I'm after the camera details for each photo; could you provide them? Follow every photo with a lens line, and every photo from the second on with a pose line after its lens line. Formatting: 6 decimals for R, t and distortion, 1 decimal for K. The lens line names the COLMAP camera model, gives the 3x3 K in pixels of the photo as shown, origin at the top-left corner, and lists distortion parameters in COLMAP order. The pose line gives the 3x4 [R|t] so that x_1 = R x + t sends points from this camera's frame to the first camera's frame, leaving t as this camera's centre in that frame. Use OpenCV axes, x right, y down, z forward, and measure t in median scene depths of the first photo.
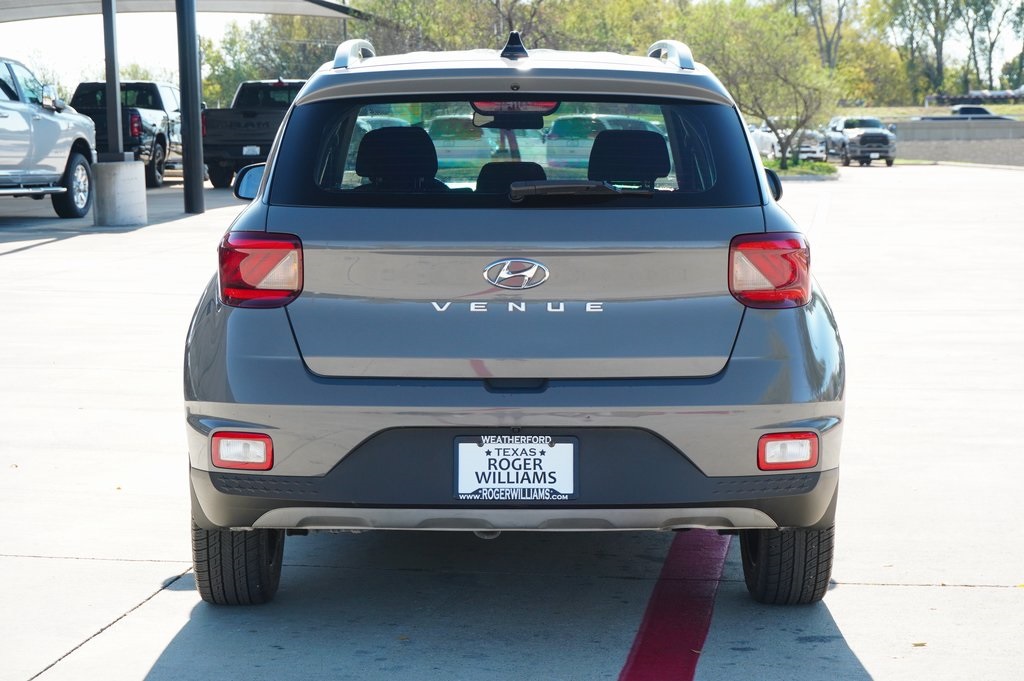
lens RADIAL K [[2868.2, 0, 512.0], [0, 2868.2, 340.5], [0, 0, 1]] dist [-0.747986, 0.868401]
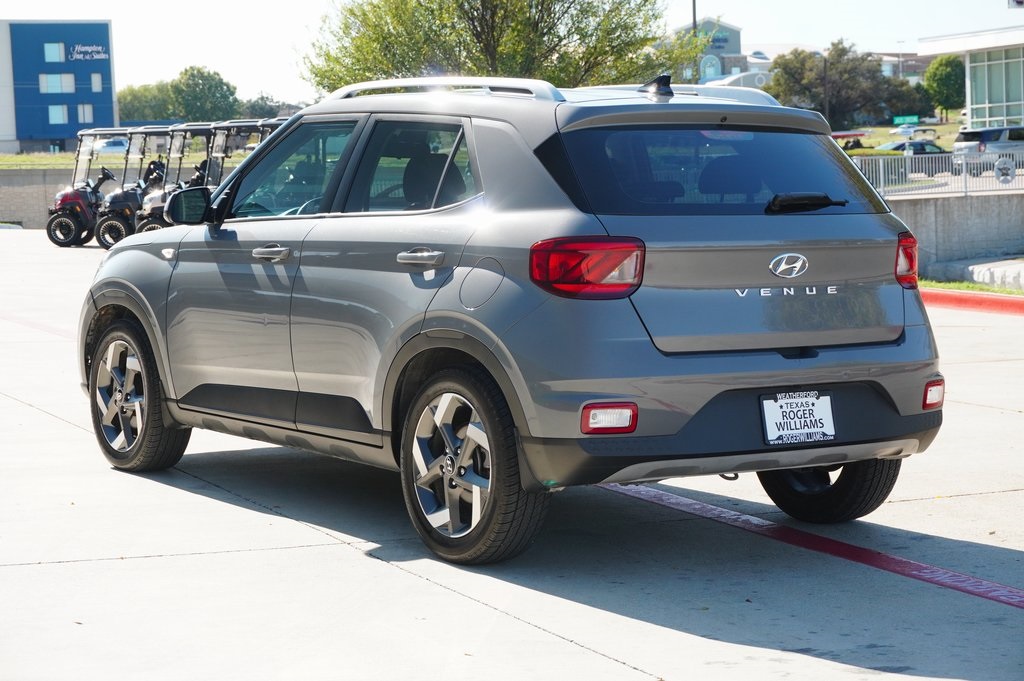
lens RADIAL K [[2868.2, 0, 512.0], [0, 2868.2, 340.5], [0, 0, 1]] dist [-0.747986, 0.868401]
pose [[0.804896, -0.039224, 0.592118, -0.848405], [0.050887, 0.998700, -0.003017, 0.007650], [-0.591230, 0.032560, 0.805846, 0.054620]]
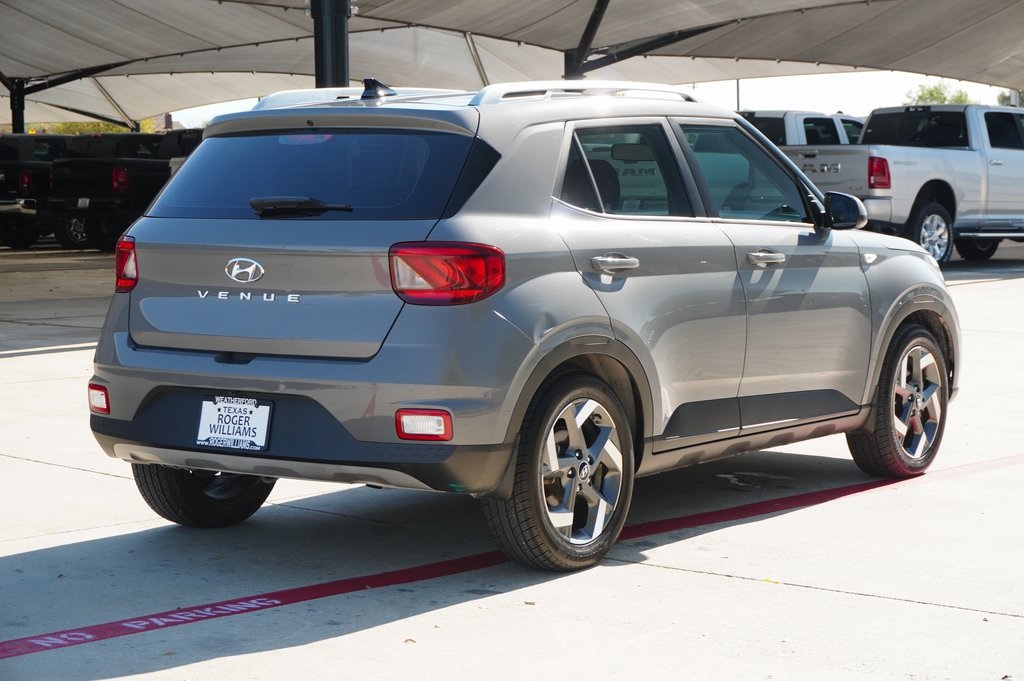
lens RADIAL K [[2868.2, 0, 512.0], [0, 2868.2, 340.5], [0, 0, 1]] dist [-0.747986, 0.868401]
pose [[0.818309, 0.041311, -0.573292, 0.820691], [-0.053794, 0.998540, -0.004830, 0.007576], [0.572255, 0.034792, 0.819337, 0.038599]]
